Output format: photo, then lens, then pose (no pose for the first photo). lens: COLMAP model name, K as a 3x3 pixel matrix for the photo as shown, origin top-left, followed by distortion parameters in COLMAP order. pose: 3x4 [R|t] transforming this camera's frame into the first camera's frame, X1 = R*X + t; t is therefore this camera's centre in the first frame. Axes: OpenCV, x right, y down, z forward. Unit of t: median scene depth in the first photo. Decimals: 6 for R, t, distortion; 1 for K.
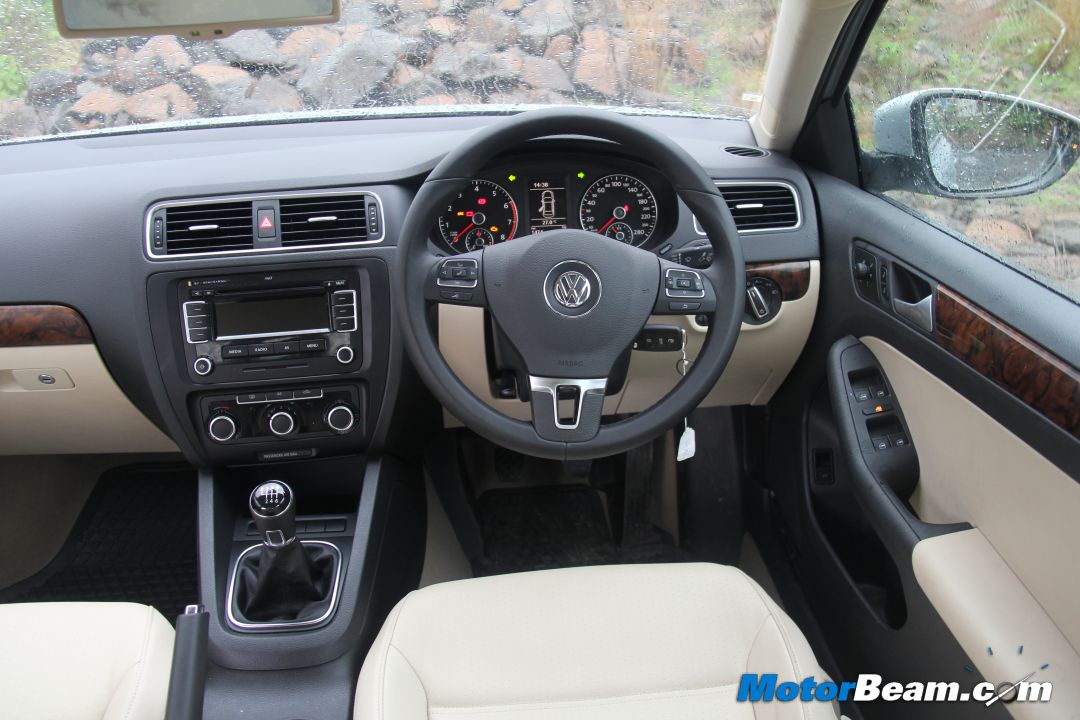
lens RADIAL K [[996.7, 0, 540.0], [0, 996.7, 360.0], [0, 0, 1]] dist [-0.182264, 0.284586]
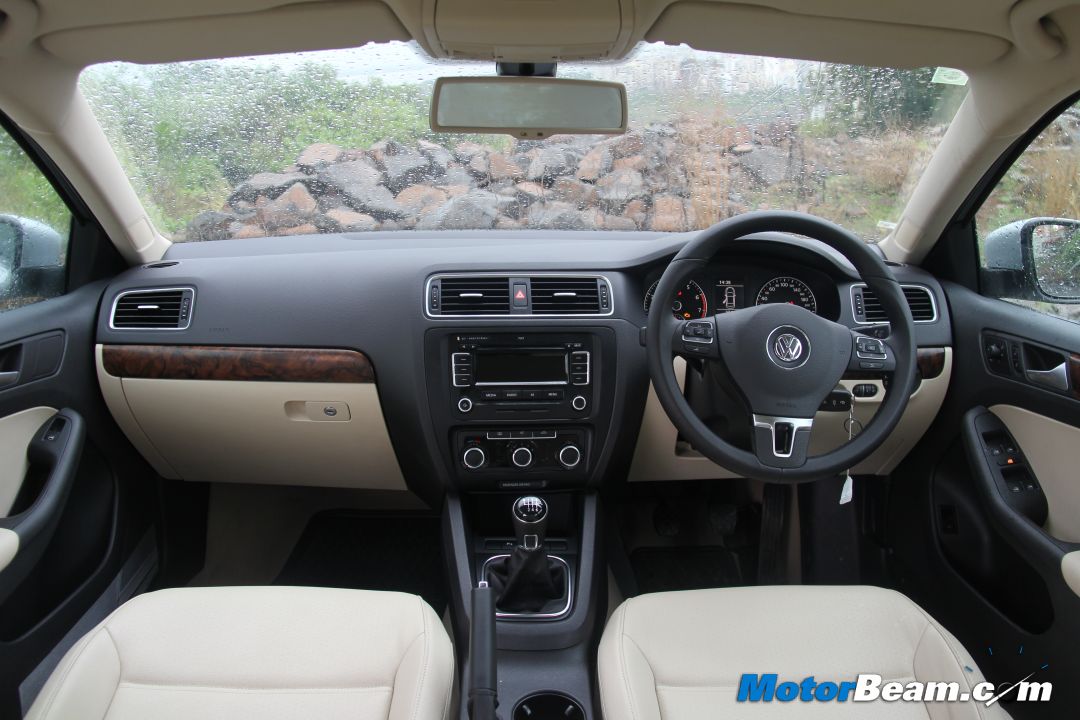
lens RADIAL K [[887.4, 0, 540.0], [0, 887.4, 360.0], [0, 0, 1]] dist [-0.182238, 0.125724]
pose [[0.997771, 0.045582, -0.048731, -0.193158], [-0.052248, 0.987952, -0.145677, 0.104914], [0.041503, 0.147899, 0.988131, -0.103215]]
